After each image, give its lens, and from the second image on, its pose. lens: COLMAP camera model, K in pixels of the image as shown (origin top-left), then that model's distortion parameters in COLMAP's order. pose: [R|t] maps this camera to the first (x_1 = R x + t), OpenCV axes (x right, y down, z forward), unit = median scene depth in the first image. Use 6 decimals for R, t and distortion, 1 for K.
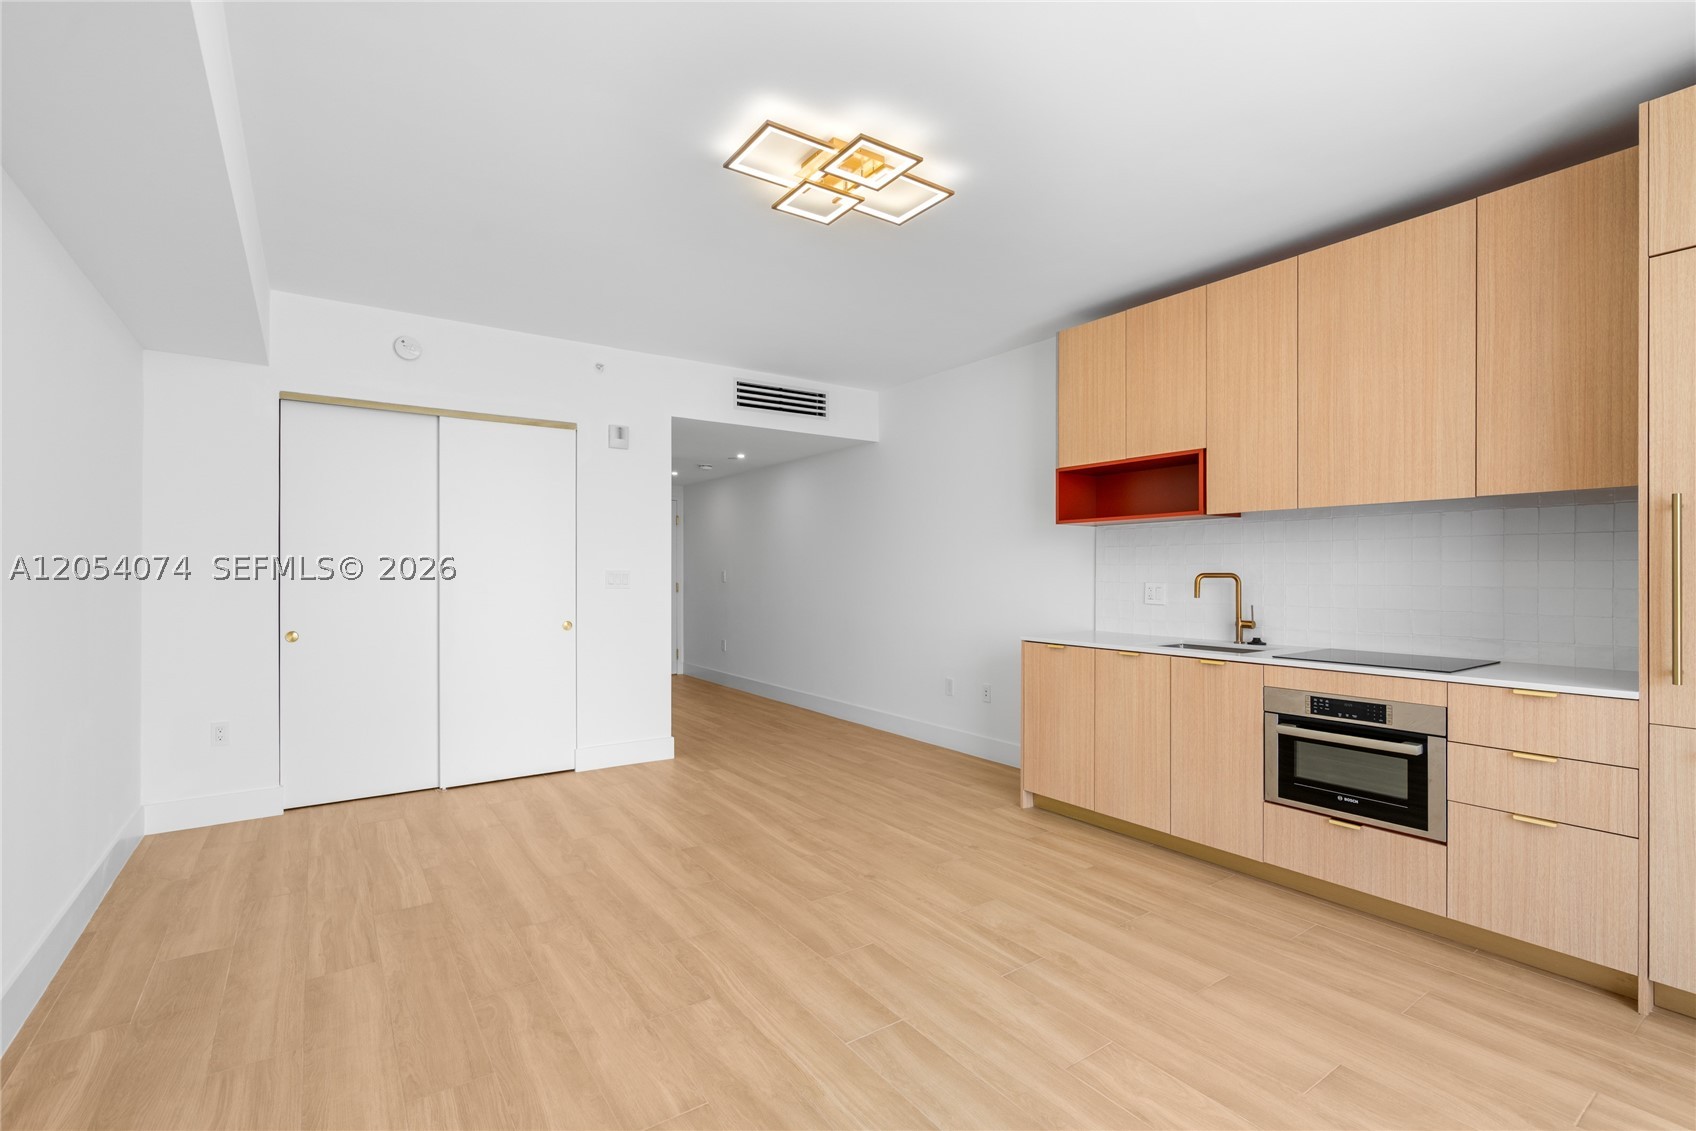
lens RADIAL K [[773.8, 0, 854.6], [0, 773.8, 577.1], [0, 0, 1]] dist [-0.011357, 0.005029]
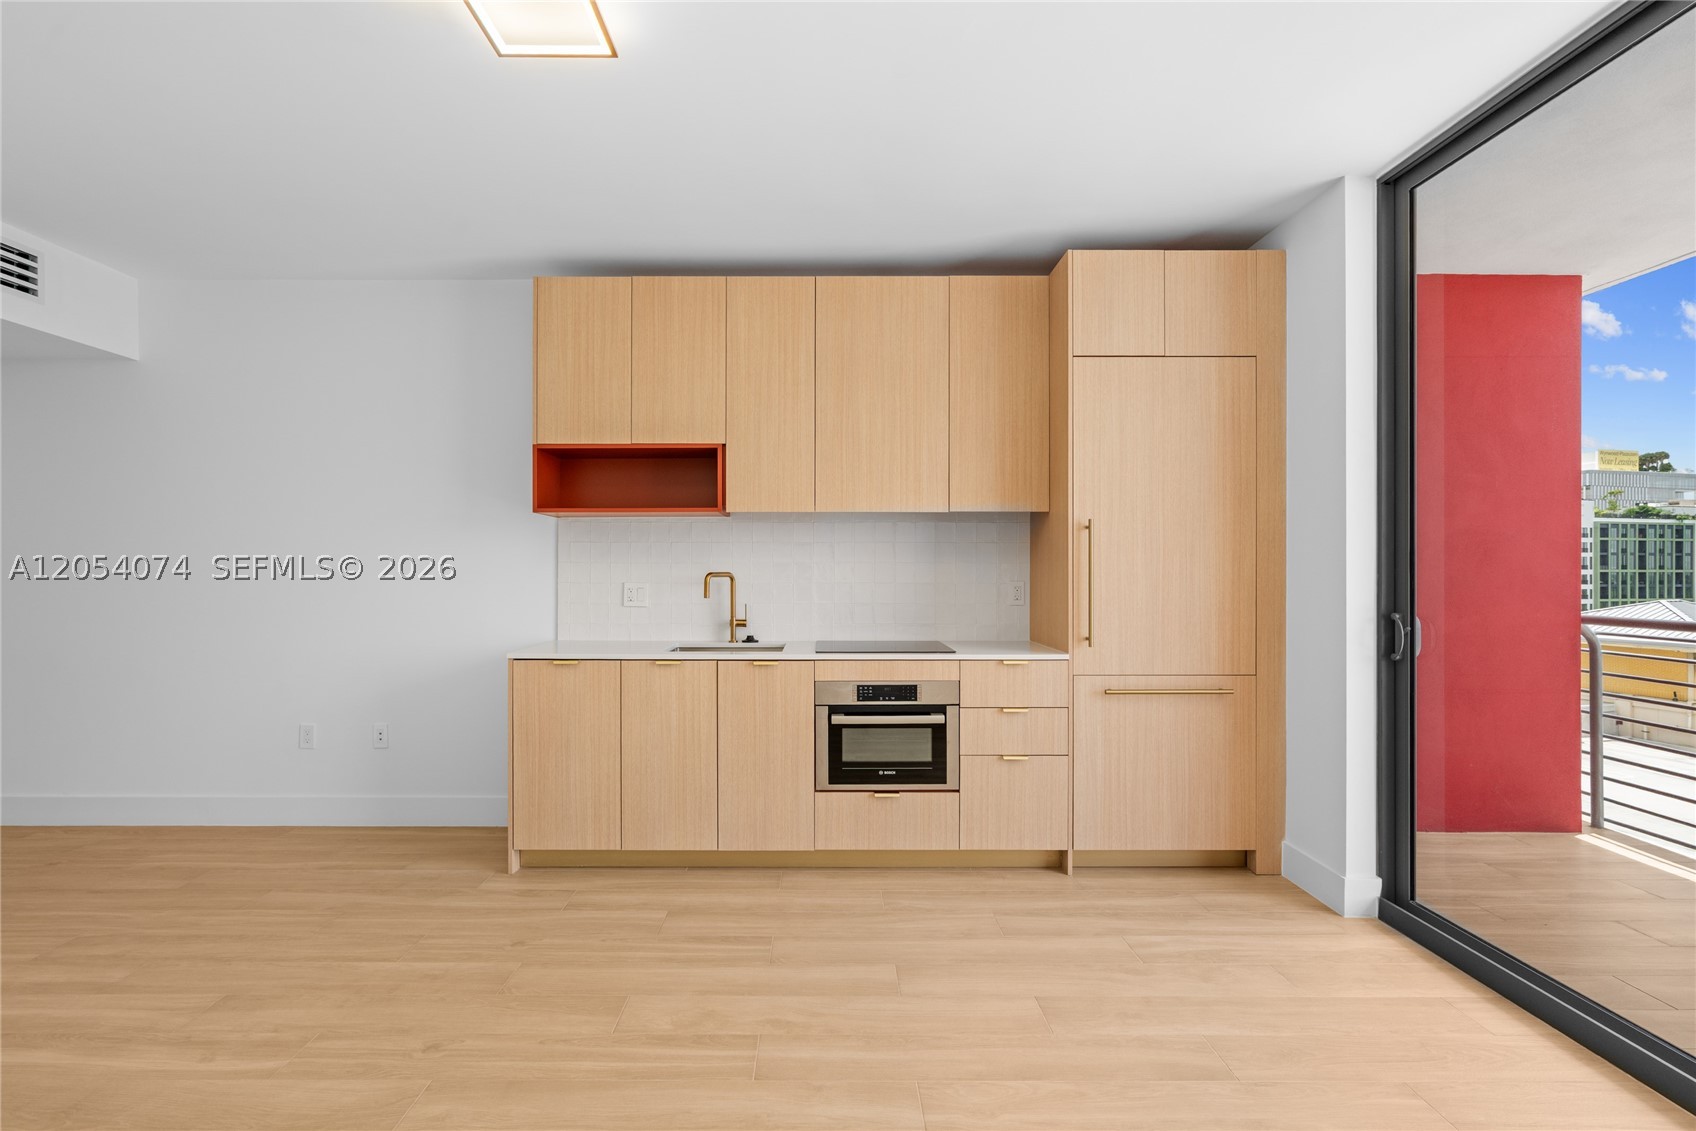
lens RADIAL K [[773.8, 0, 828.3], [0, 773.8, 595.7], [0, 0, 1]] dist [-0.011357, 0.005029]
pose [[0.576261, -0.016168, 0.817106, -0.305412], [0.006465, 0.999863, 0.015224, 0.009938], [-0.817240, -0.003491, 0.576287, 0.378476]]
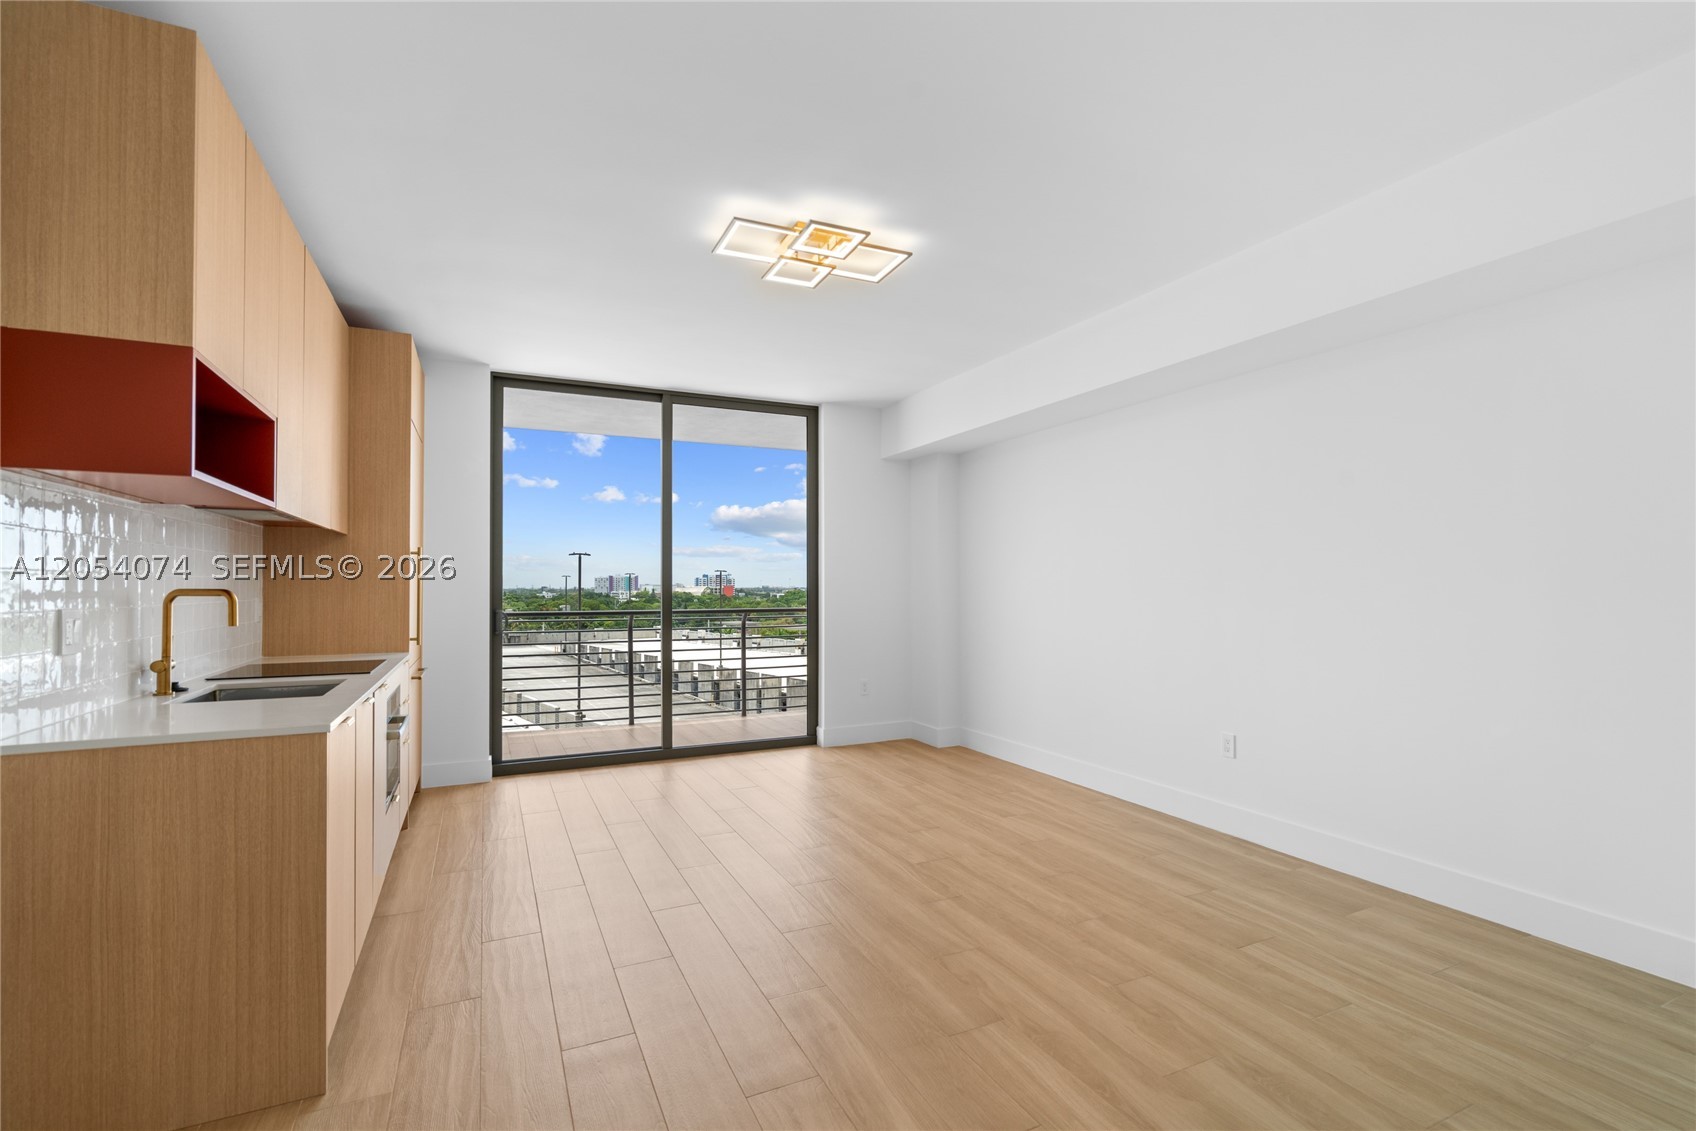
lens RADIAL K [[773.8, 0, 851.2], [0, 773.8, 586.7], [0, 0, 1]] dist [-0.011357, 0.005029]
pose [[-0.985710, -0.000878, 0.168449, -0.232971], [0.000462, 0.999969, 0.007913, -0.013634], [-0.168450, 0.007877, -0.985679, 1.852499]]
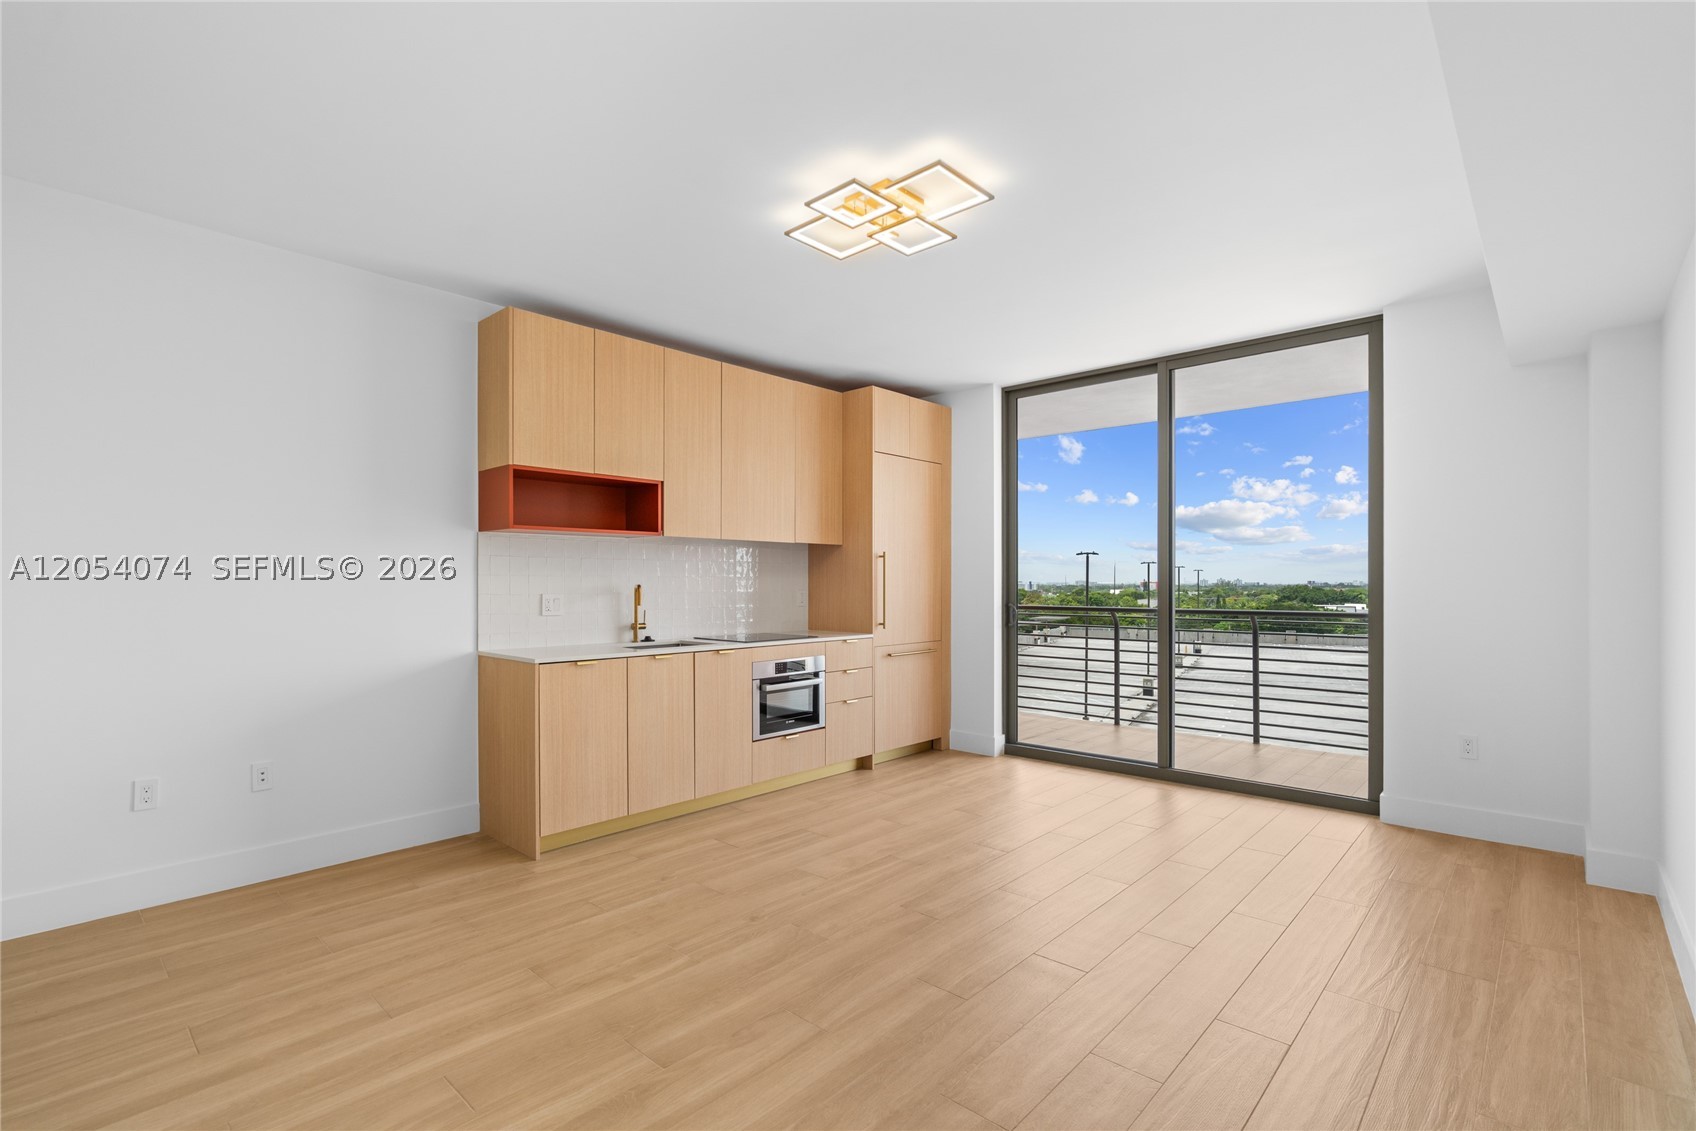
lens RADIAL K [[773.8, 0, 858.1], [0, 773.8, 605.9], [0, 0, 1]] dist [-0.011357, 0.005029]
pose [[-0.214893, -0.032651, 0.976092, -0.908500], [0.007640, 0.999354, 0.035111, -0.014529], [-0.976608, 0.015003, -0.214505, 1.095236]]
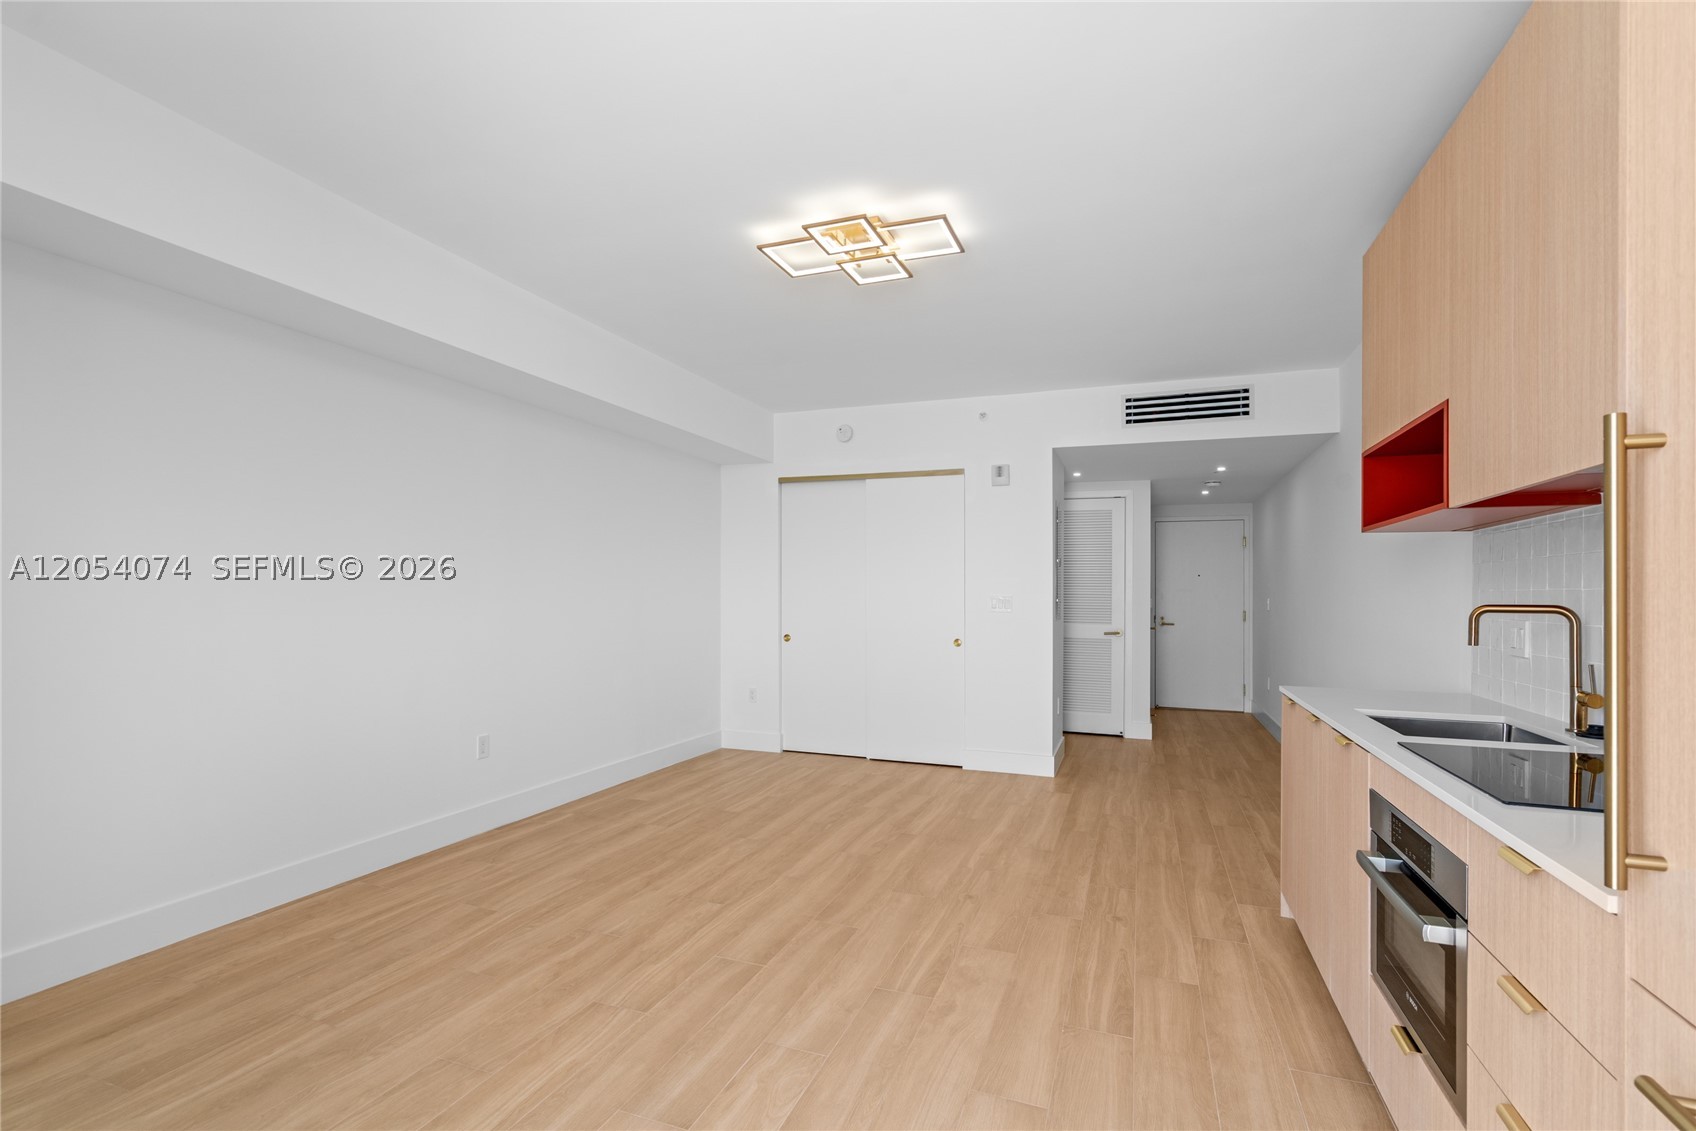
lens RADIAL K [[773.8, 0, 837.2], [0, 773.8, 638.5], [0, 0, 1]] dist [-0.011357, 0.005029]
pose [[0.550888, 0.049395, -0.833116, 0.778224], [-0.013282, 0.998639, 0.050426, -0.003722], [0.834473, -0.016714, 0.550795, 0.301883]]
